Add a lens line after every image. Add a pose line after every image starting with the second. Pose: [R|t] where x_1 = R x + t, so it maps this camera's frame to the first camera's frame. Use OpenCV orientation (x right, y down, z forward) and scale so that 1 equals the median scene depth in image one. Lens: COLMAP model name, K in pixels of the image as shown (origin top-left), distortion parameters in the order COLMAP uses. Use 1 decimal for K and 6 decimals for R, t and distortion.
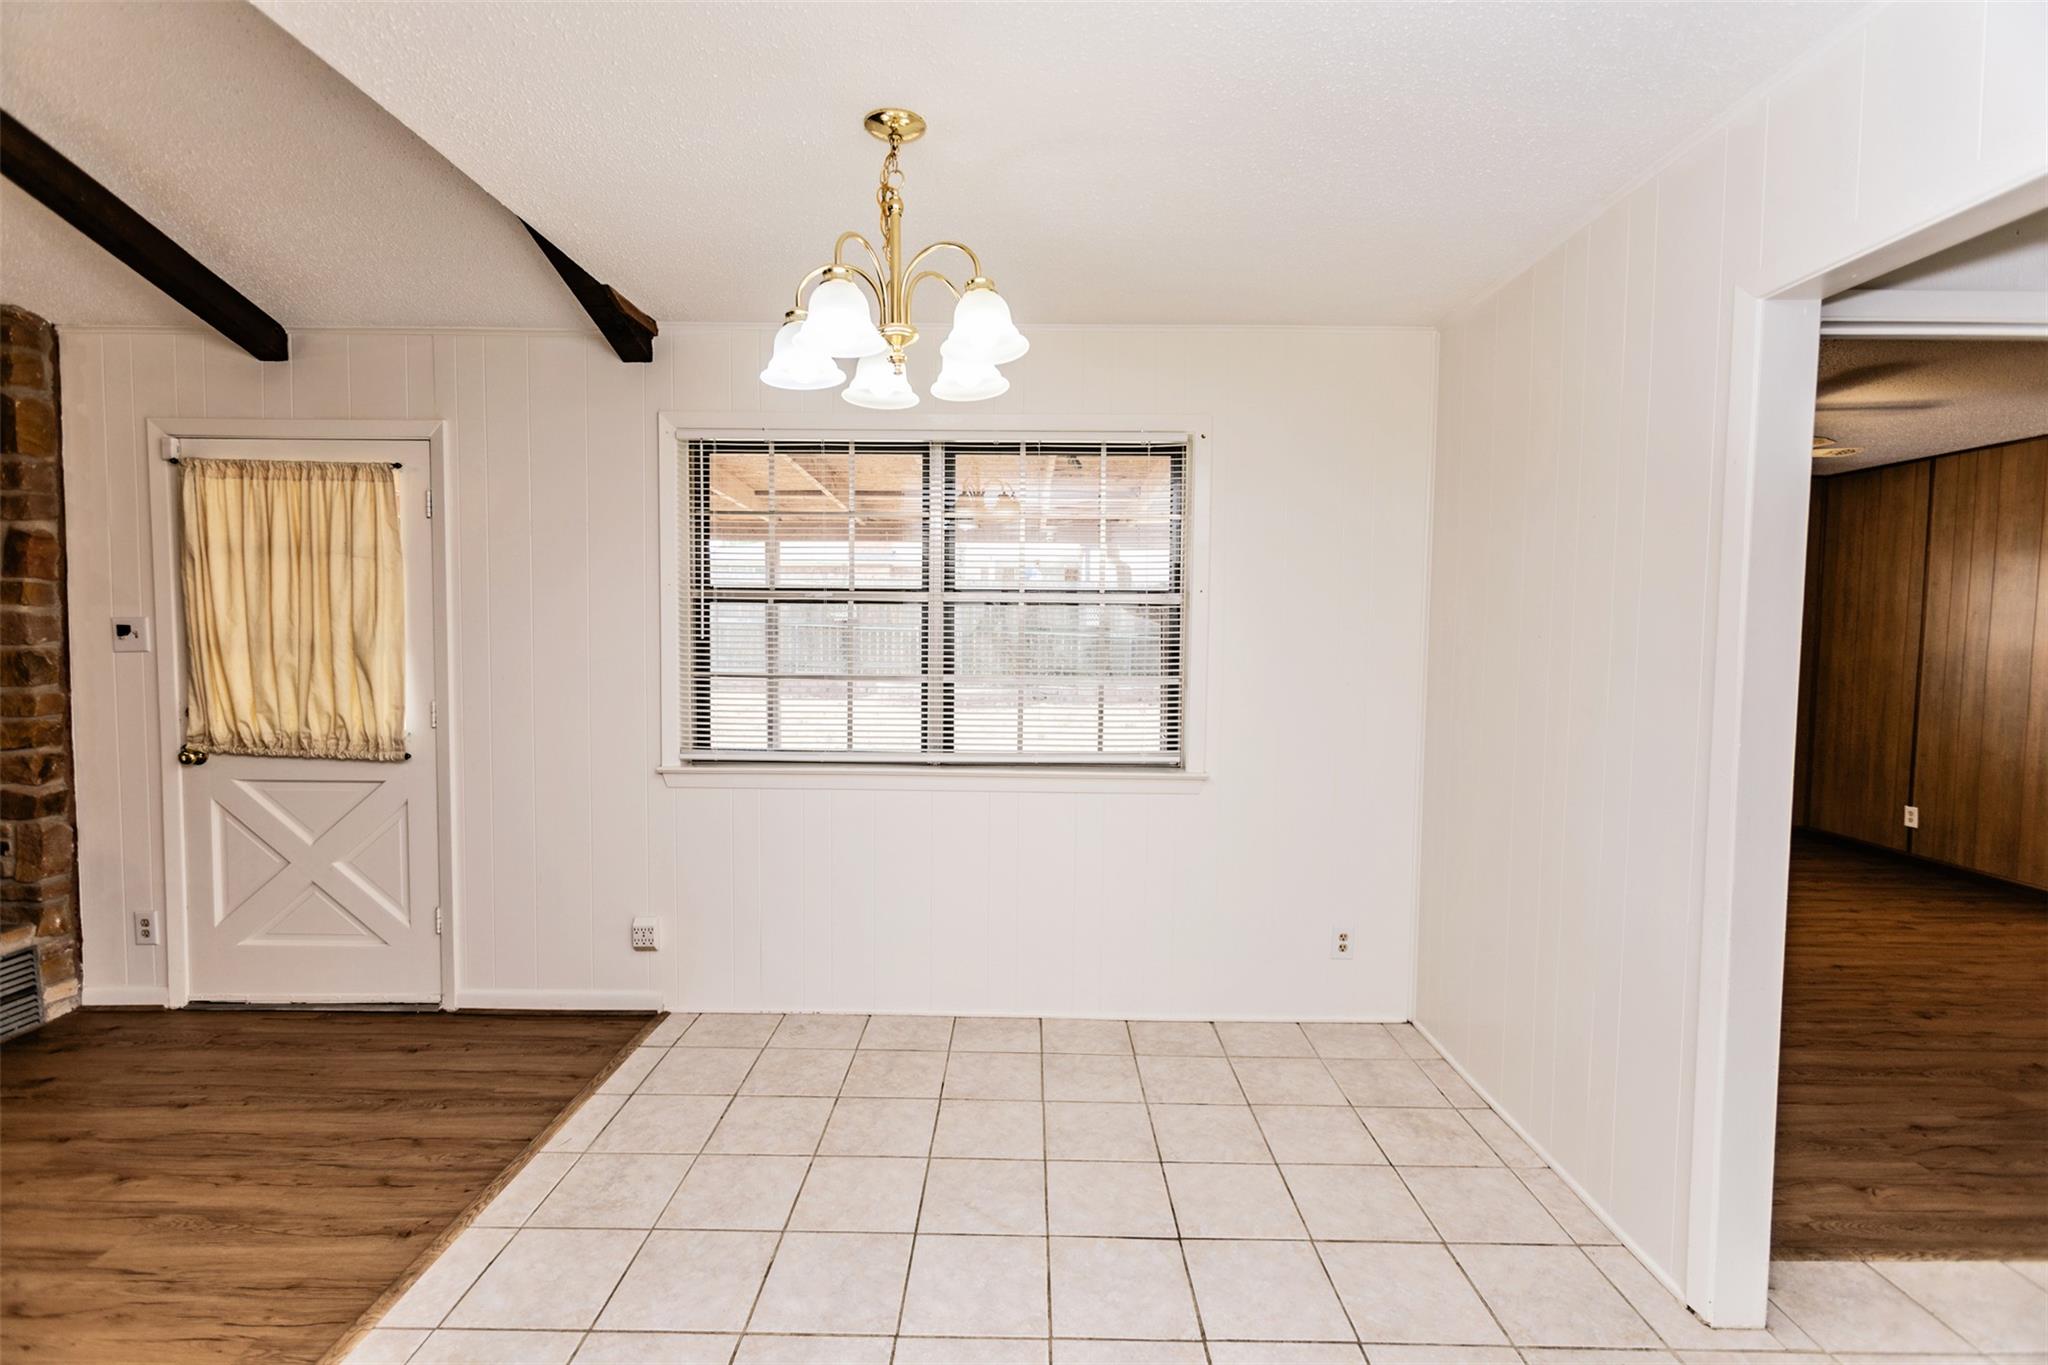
lens RADIAL K [[913.0, 0, 1037.5], [0, 913.0, 679.8], [0, 0, 1]] dist [-0.004797, 0.002893]
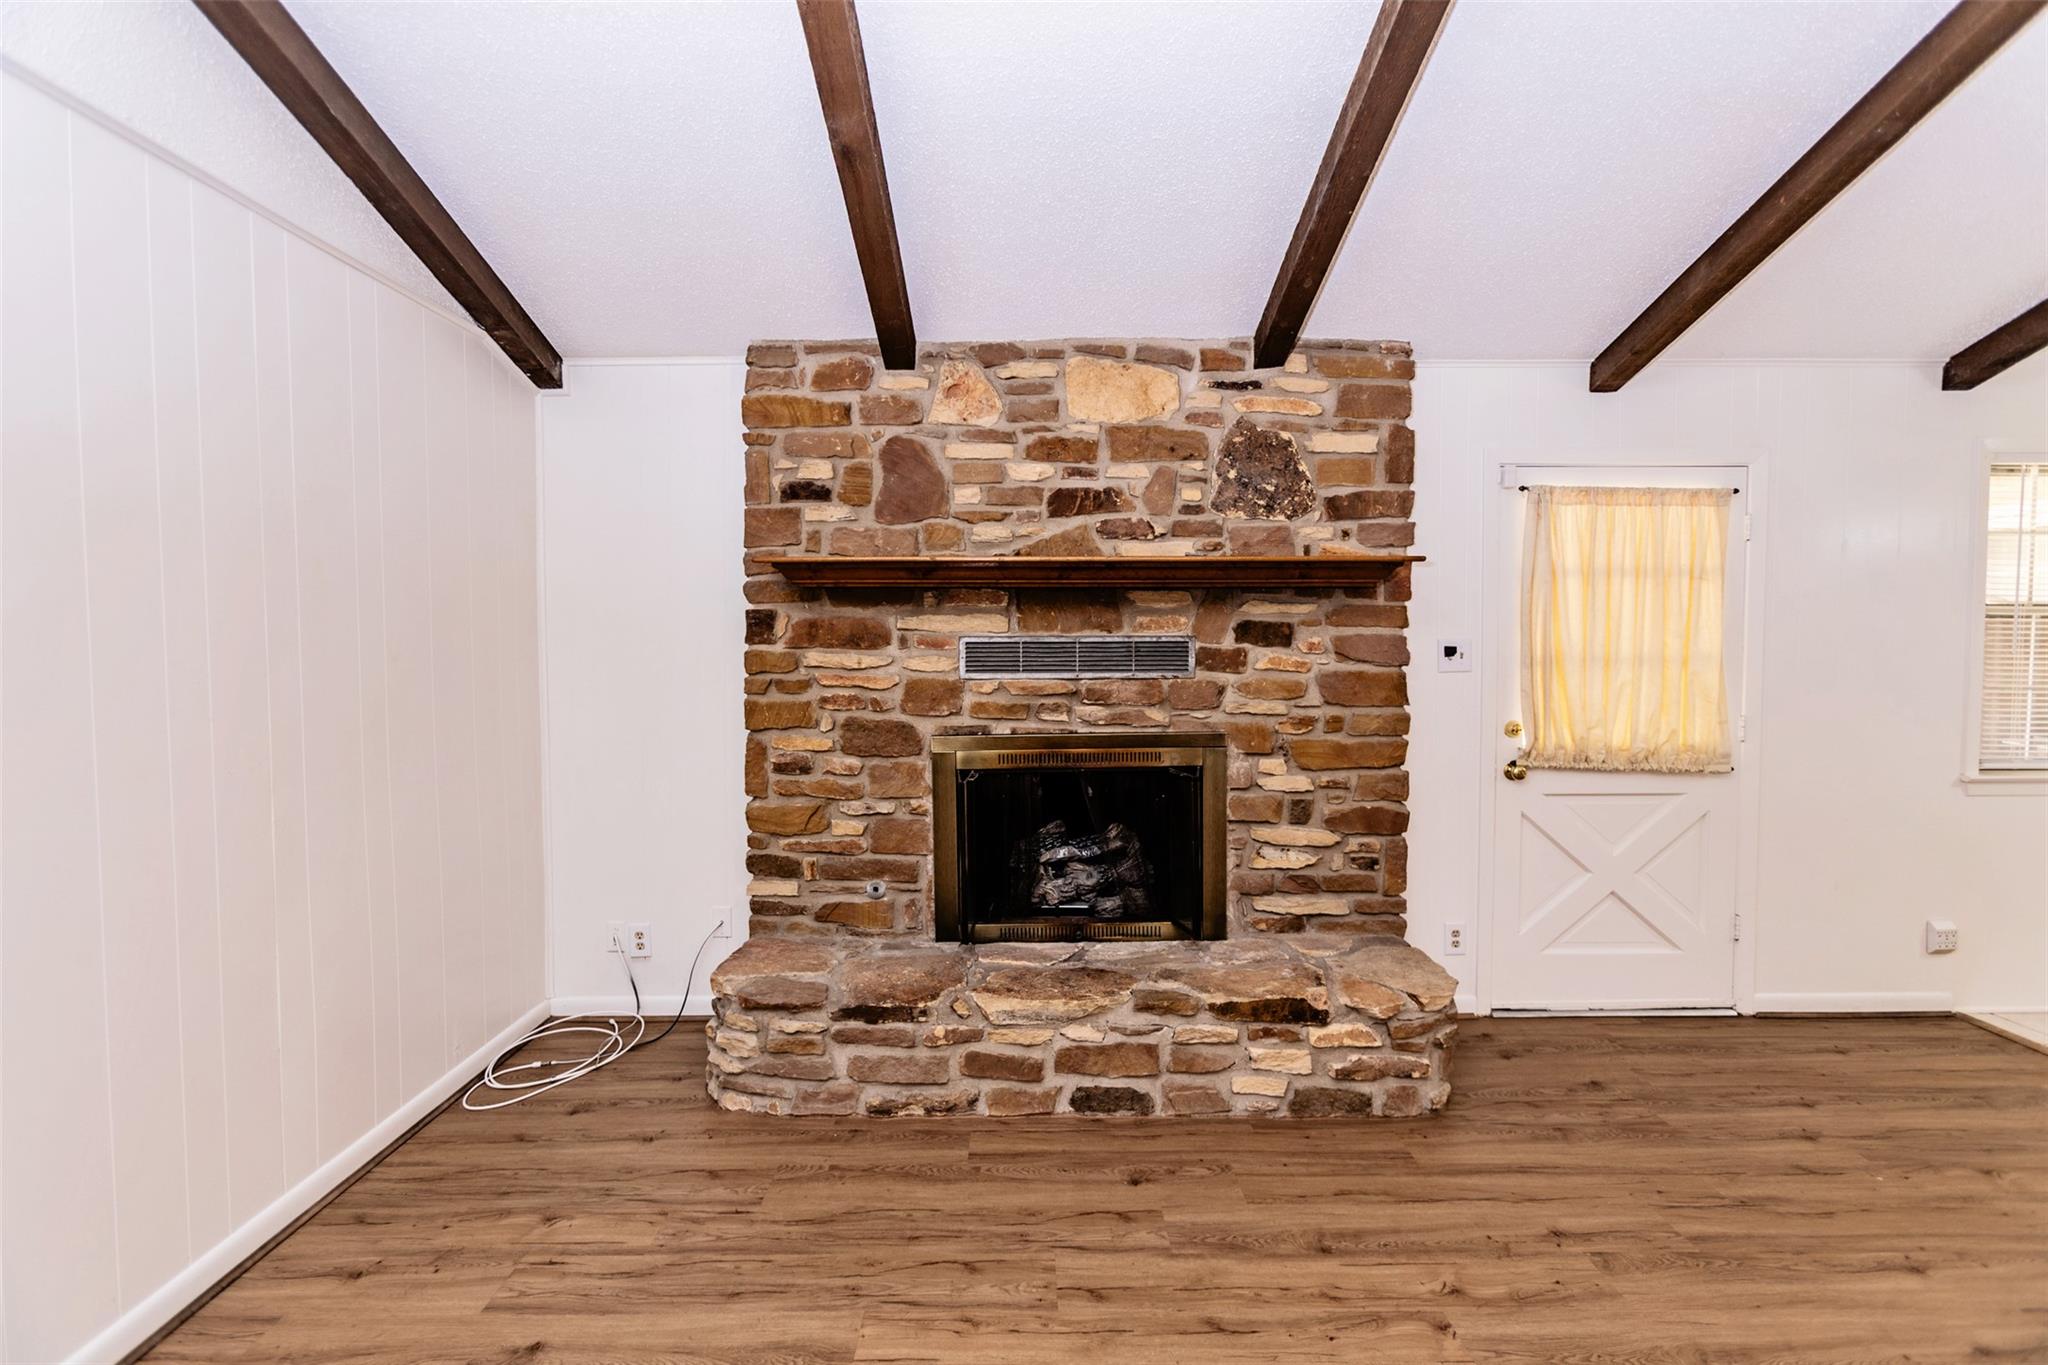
lens RADIAL K [[913.0, 0, 1022.7], [0, 913.0, 680.9], [0, 0, 1]] dist [-0.004797, 0.002893]
pose [[0.999138, -0.011535, 0.039866, -1.489953], [0.012020, 0.999856, -0.011956, -0.014120], [-0.039722, 0.012425, 0.999134, -0.004870]]
